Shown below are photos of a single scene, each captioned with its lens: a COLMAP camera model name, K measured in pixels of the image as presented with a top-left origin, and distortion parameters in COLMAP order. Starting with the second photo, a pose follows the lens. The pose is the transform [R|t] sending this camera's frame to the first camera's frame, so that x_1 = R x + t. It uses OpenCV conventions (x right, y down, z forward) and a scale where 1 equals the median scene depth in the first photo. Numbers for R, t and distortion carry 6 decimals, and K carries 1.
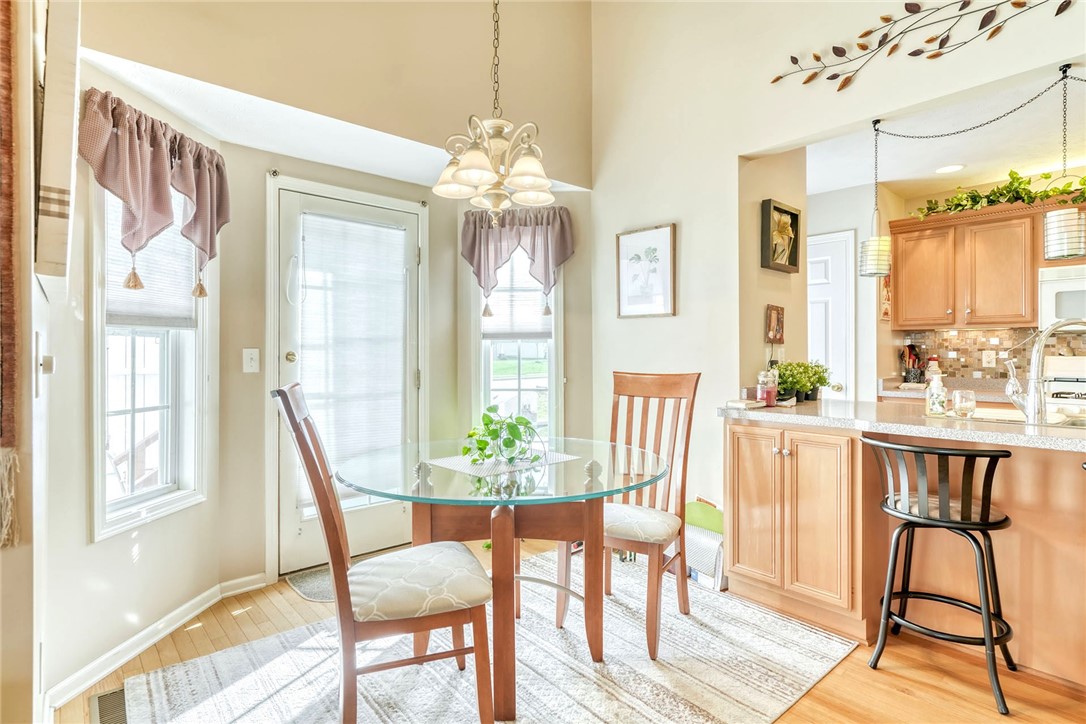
lens RADIAL K [[555.2, 0, 543.9], [0, 555.2, 356.2], [0, 0, 1]] dist [-0.006432, 0.010556]
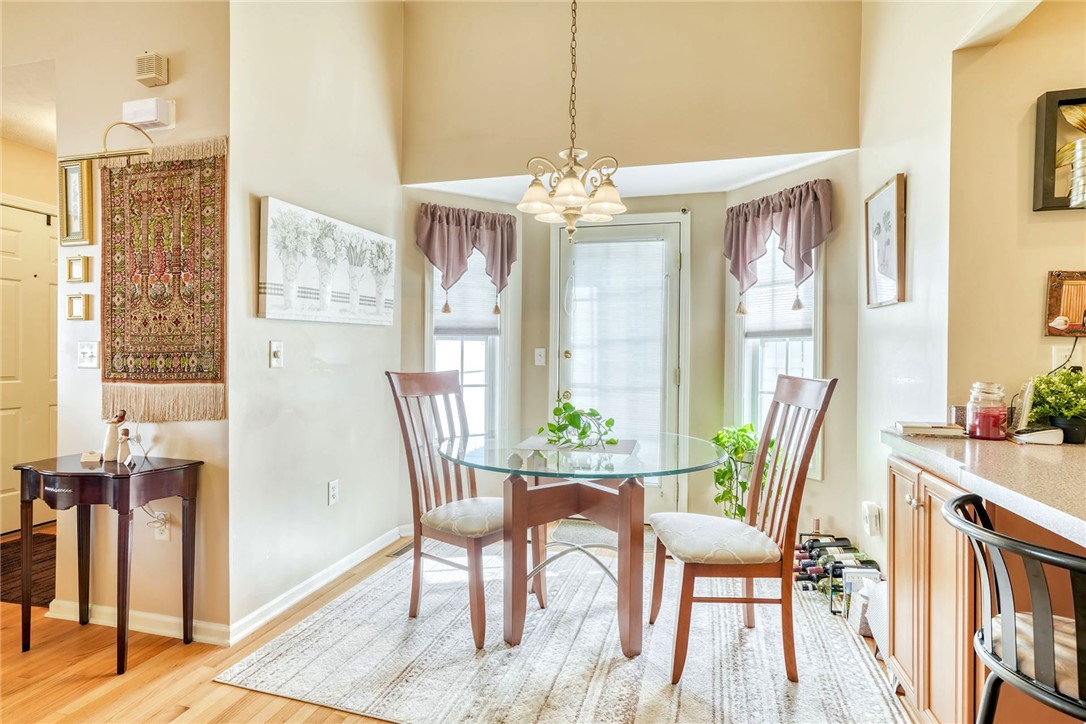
lens RADIAL K [[556.3, 0, 540.7], [0, 556.3, 360.7], [0, 0, 1]] dist [-0.007136, 0.014573]
pose [[0.552057, 0.016953, -0.833634, 0.584975], [-0.010693, 0.999855, 0.013253, -0.000675], [0.833738, 0.001597, 0.552158, 0.210944]]
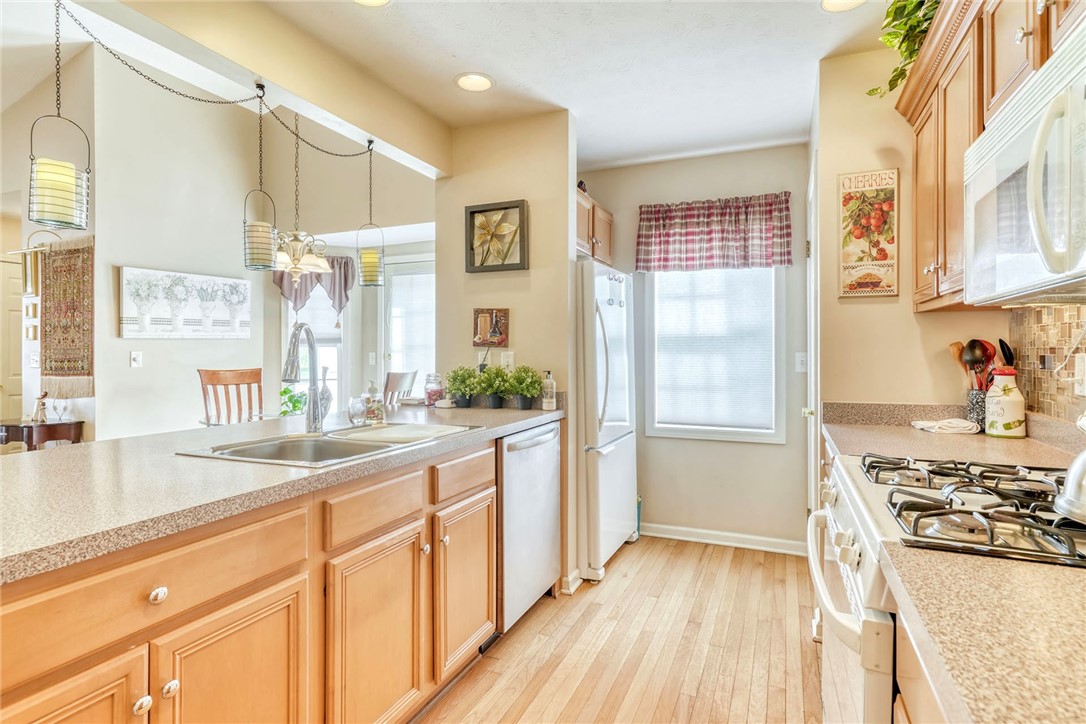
lens RADIAL K [[555.2, 0, 543.9], [0, 555.2, 356.2], [0, 0, 1]] dist [-0.006432, 0.010556]
pose [[0.428838, 0.007489, -0.903350, 1.338434], [-0.001975, 0.999971, 0.007353, -0.014148], [0.903379, -0.001369, 0.428841, 0.654214]]
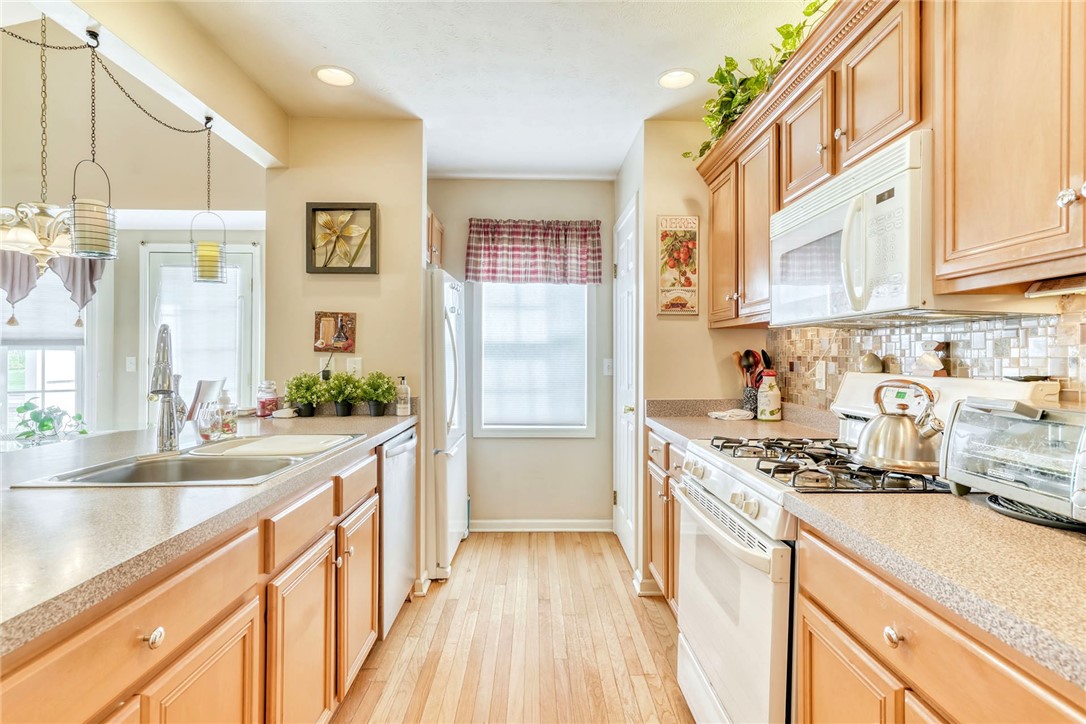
lens RADIAL K [[556.3, 0, 540.7], [0, 556.3, 360.7], [0, 0, 1]] dist [-0.007136, 0.014573]
pose [[0.761333, 0.008077, -0.648311, 1.285362], [-0.005287, 0.999966, 0.006249, -0.016543], [0.648340, -0.001330, 0.761350, 0.501177]]
